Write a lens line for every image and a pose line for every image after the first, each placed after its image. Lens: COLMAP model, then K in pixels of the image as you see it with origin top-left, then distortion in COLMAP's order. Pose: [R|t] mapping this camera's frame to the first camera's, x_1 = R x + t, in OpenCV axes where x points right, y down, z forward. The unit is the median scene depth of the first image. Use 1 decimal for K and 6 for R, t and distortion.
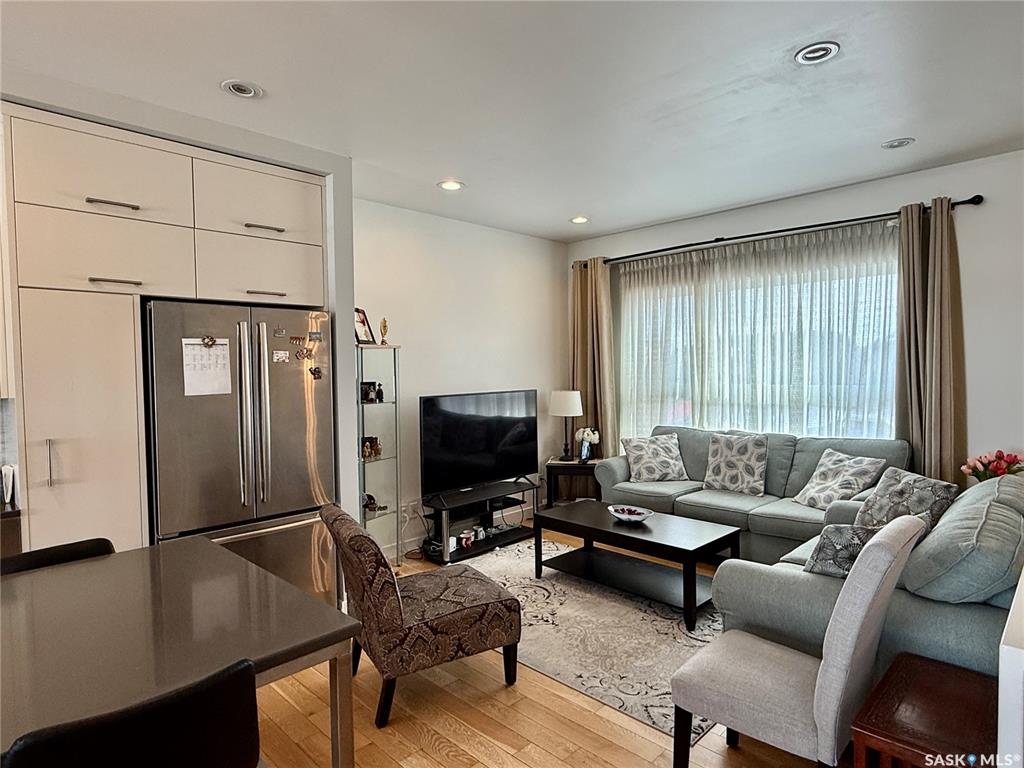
lens RADIAL K [[582.6, 0, 511.1], [0, 582.6, 385.6], [0, 0, 1]] dist [-0.001184, -0.002295]
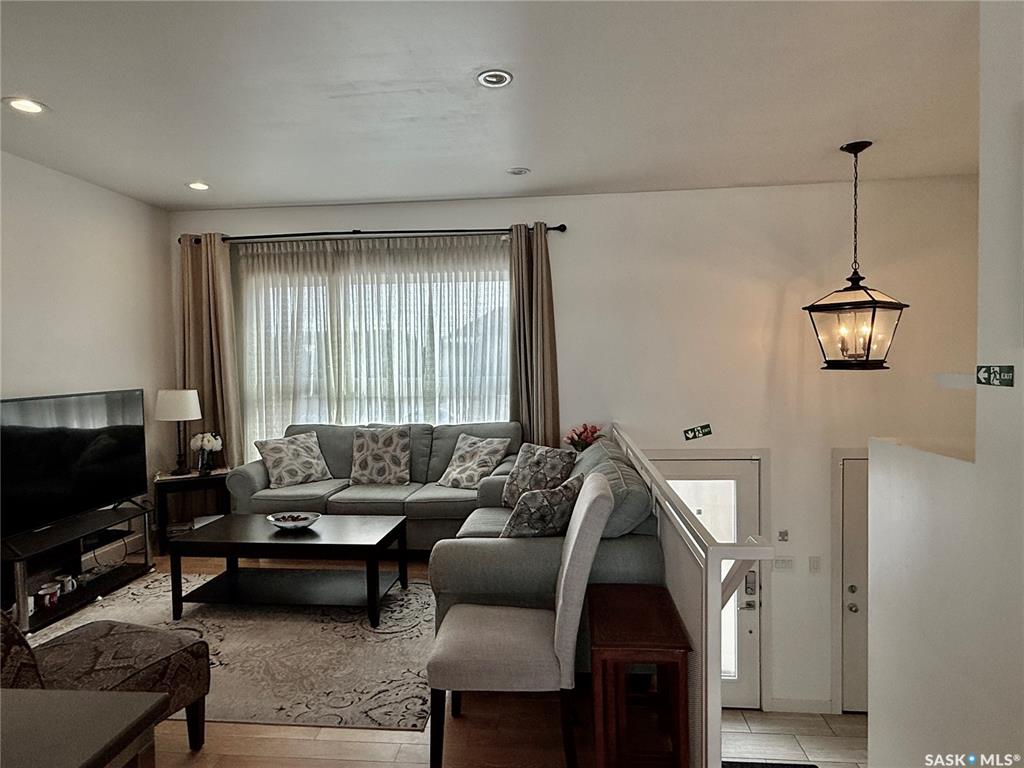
lens RADIAL K [[611.7, 0, 511.6], [0, 611.7, 381.4], [0, 0, 1]] dist [-0.006271, 0.004113]
pose [[0.769374, -0.019945, 0.638487, -0.136835], [0.023765, 0.999714, 0.002592, 0.008702], [-0.638356, 0.013179, 0.769628, 0.046472]]
